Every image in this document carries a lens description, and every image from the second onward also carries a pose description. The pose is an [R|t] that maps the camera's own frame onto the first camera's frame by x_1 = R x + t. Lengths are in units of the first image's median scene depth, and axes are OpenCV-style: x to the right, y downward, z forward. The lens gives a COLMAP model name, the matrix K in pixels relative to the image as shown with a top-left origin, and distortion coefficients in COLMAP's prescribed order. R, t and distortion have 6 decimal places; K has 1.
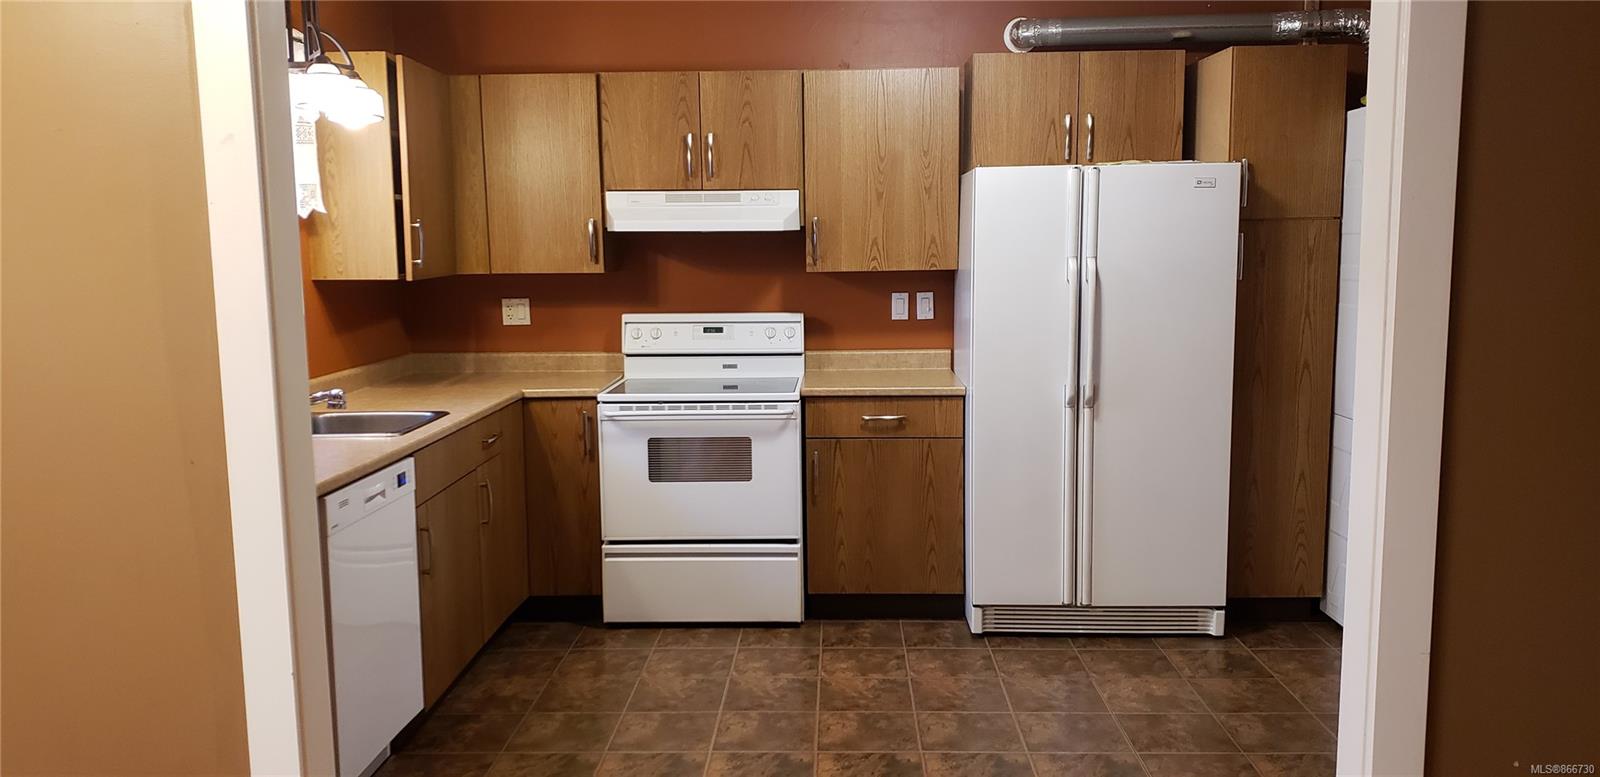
lens RADIAL K [[1223.8, 0, 820.2], [0, 1223.8, 400.7], [0, 0, 1]] dist [0.009019, 0.002980]
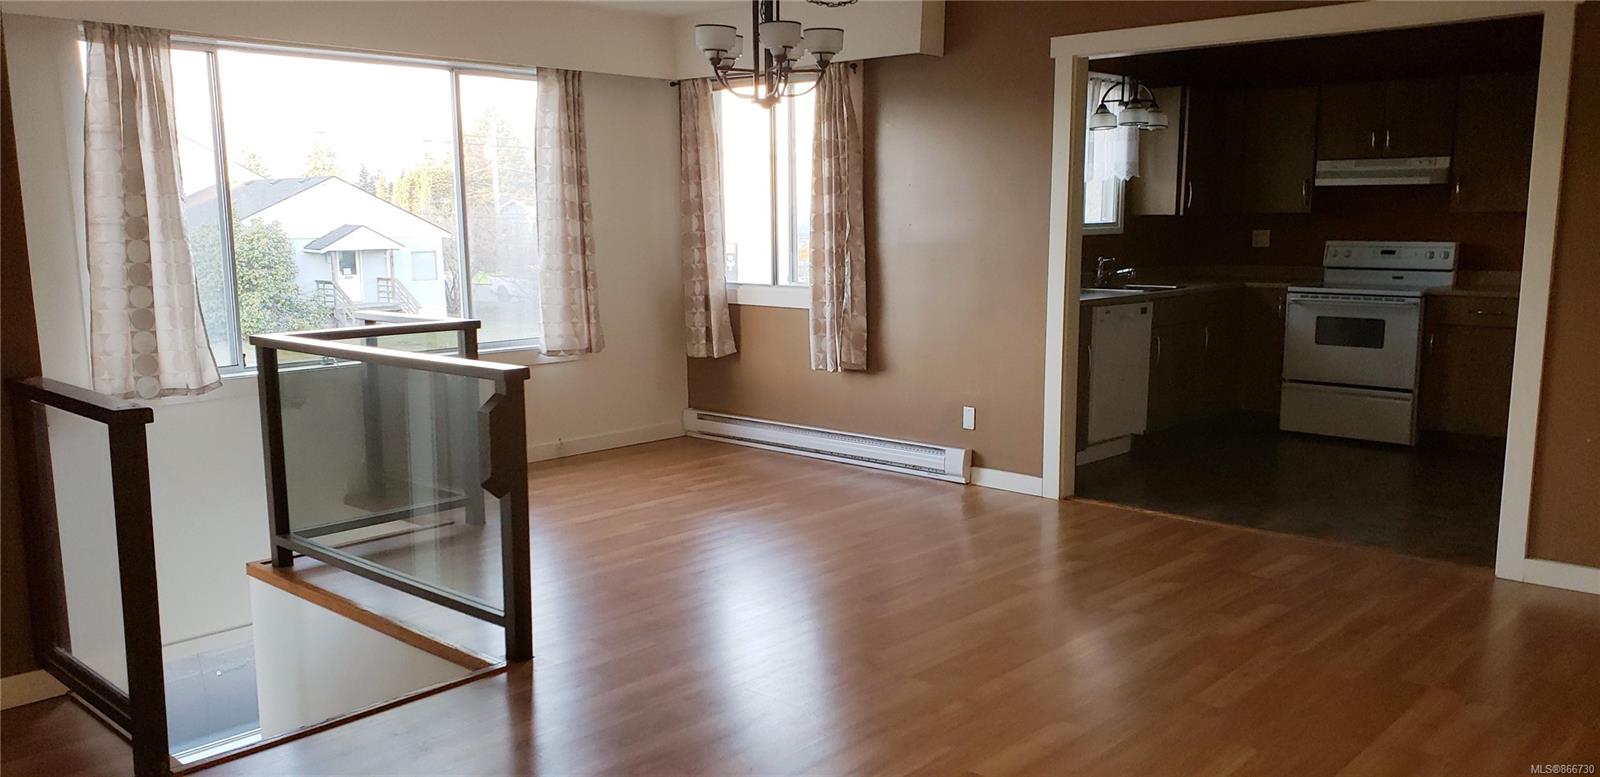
lens RADIAL K [[1223.8, 0, 820.2], [0, 1223.8, 400.7], [0, 0, 1]] dist [0.009019, 0.002980]
pose [[0.752579, 0.108475, -0.649506, 0.419236], [-0.083522, 0.994097, 0.069250, 0.083134], [0.653184, 0.002132, 0.757196, -0.633015]]
